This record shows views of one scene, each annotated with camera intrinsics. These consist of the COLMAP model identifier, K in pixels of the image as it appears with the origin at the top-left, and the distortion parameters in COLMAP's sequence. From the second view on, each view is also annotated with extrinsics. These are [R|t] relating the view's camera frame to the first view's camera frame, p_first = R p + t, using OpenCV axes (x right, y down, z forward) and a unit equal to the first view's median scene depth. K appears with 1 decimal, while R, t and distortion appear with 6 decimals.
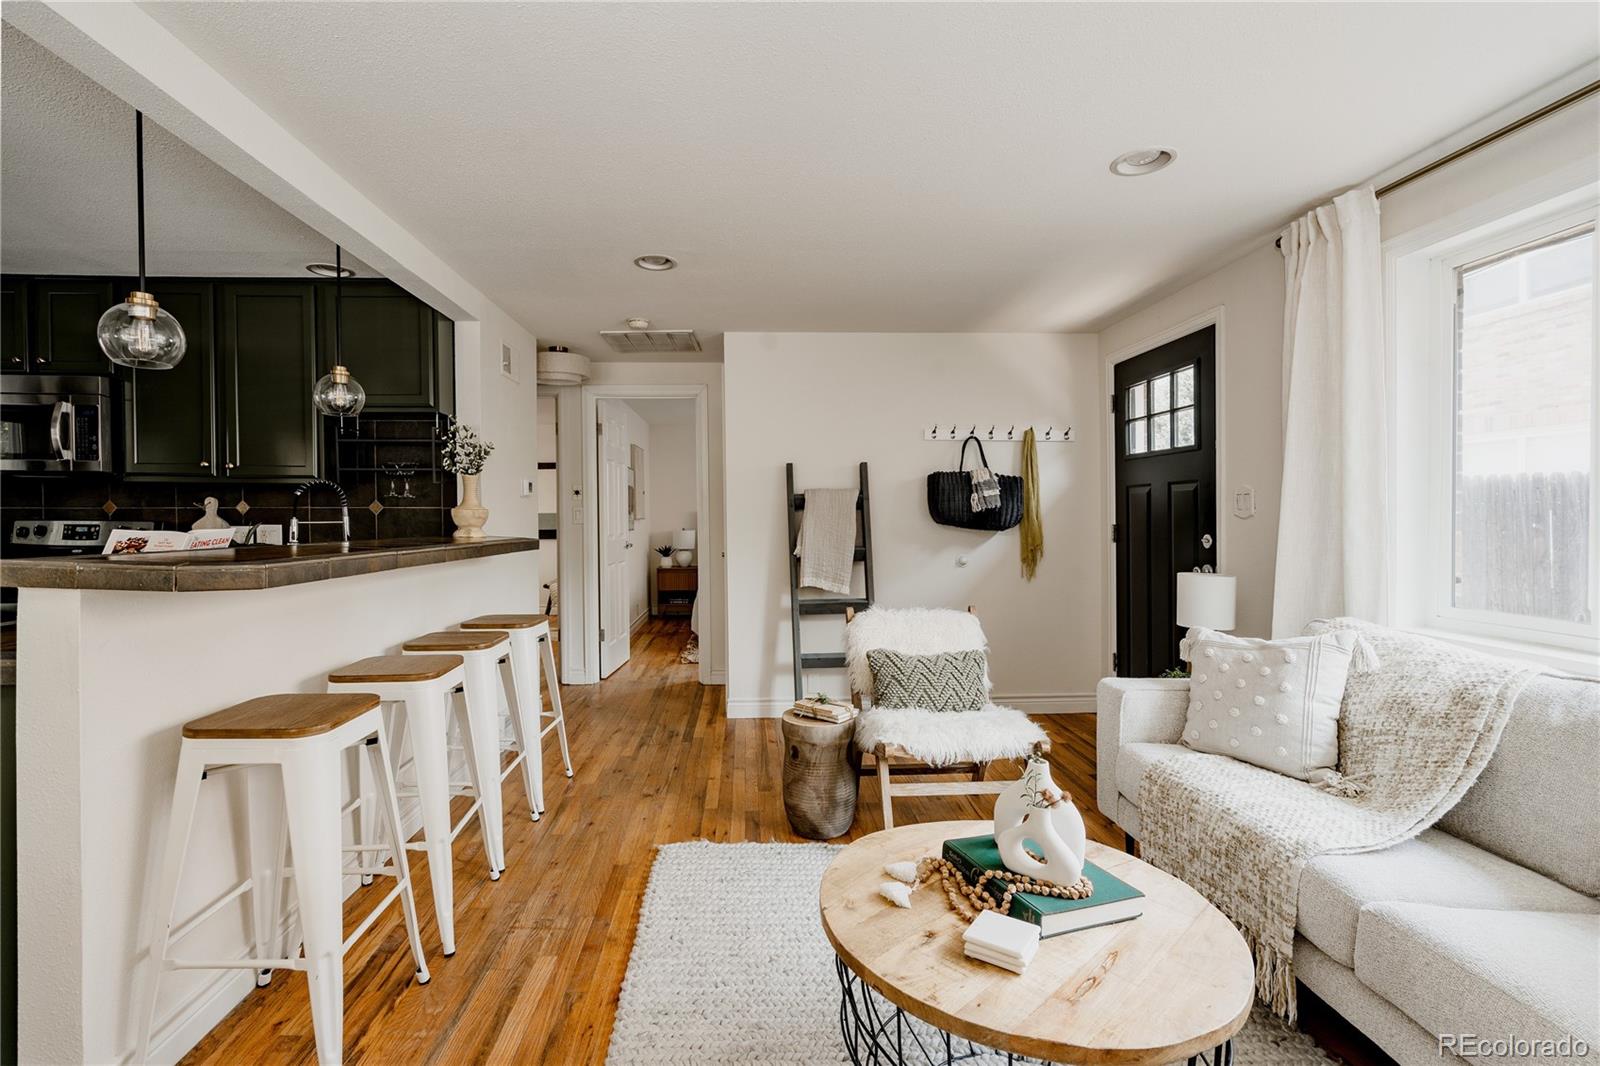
lens RADIAL K [[725.0, 0, 781.3], [0, 725.0, 535.1], [0, 0, 1]] dist [-0.003377, 0.000909]
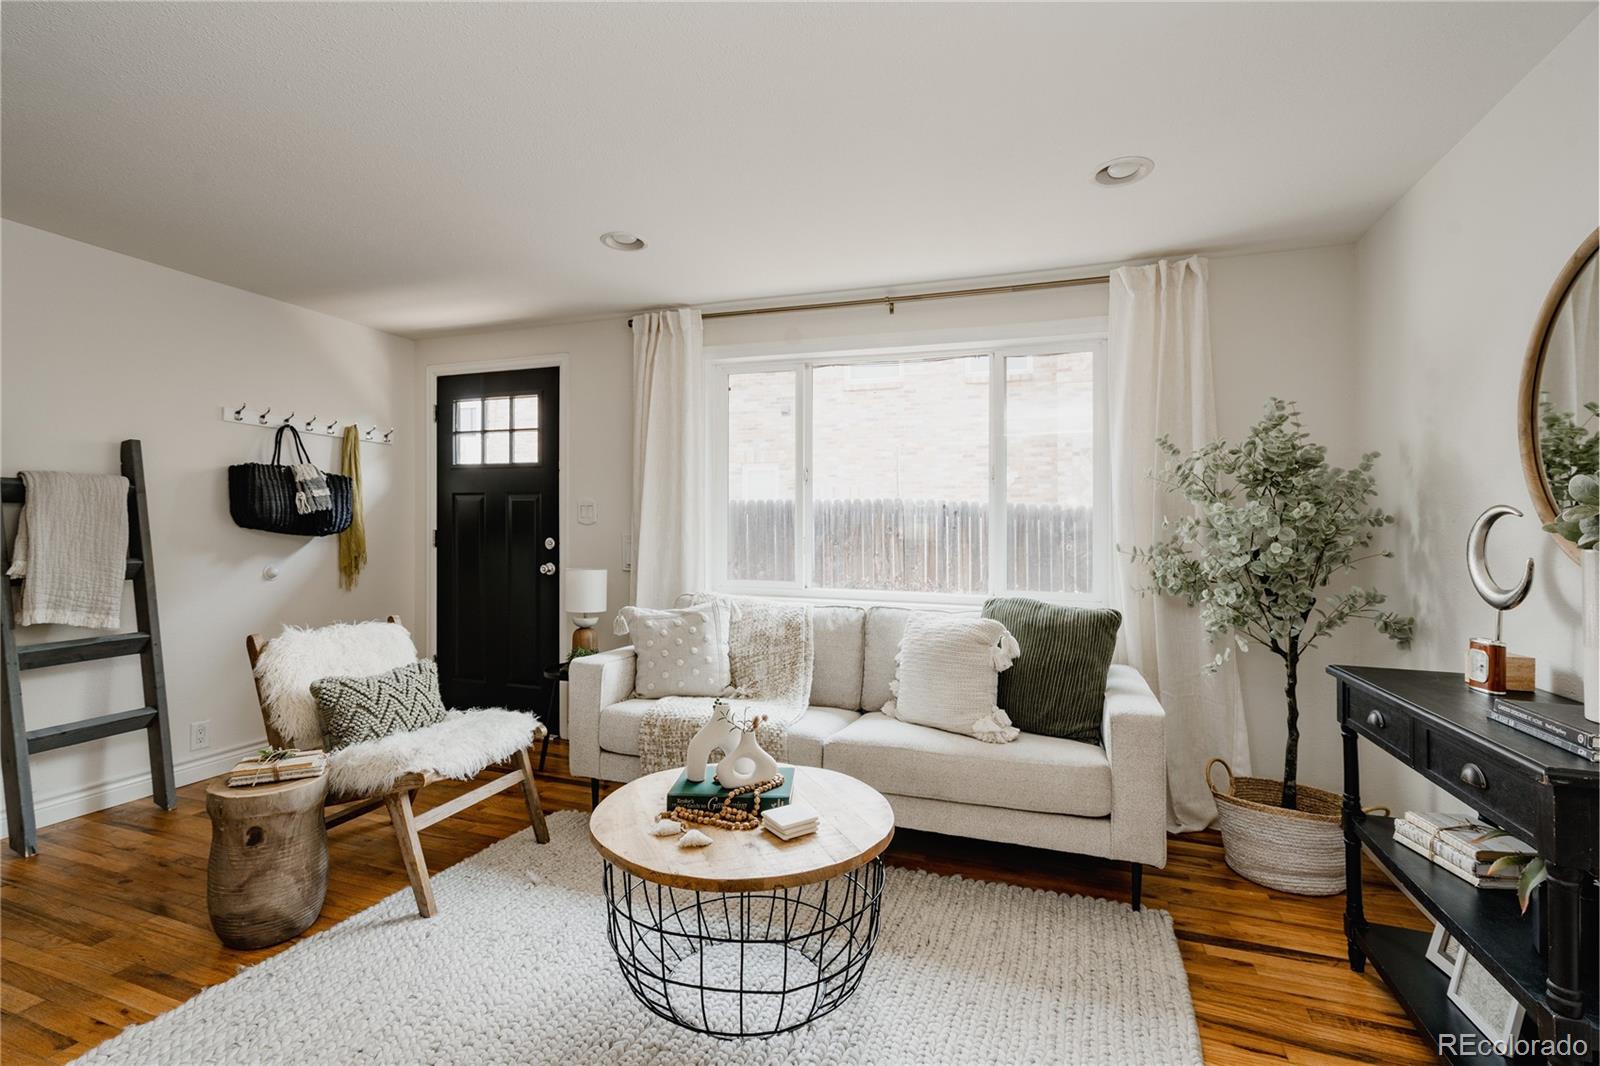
lens RADIAL K [[725.0, 0, 789.8], [0, 725.0, 525.5], [0, 0, 1]] dist [-0.003377, 0.000909]
pose [[0.363617, 0.013796, 0.931446, -0.389458], [0.014651, 0.999682, -0.020525, 0.008874], [-0.931433, 0.021110, 0.363299, 0.190328]]
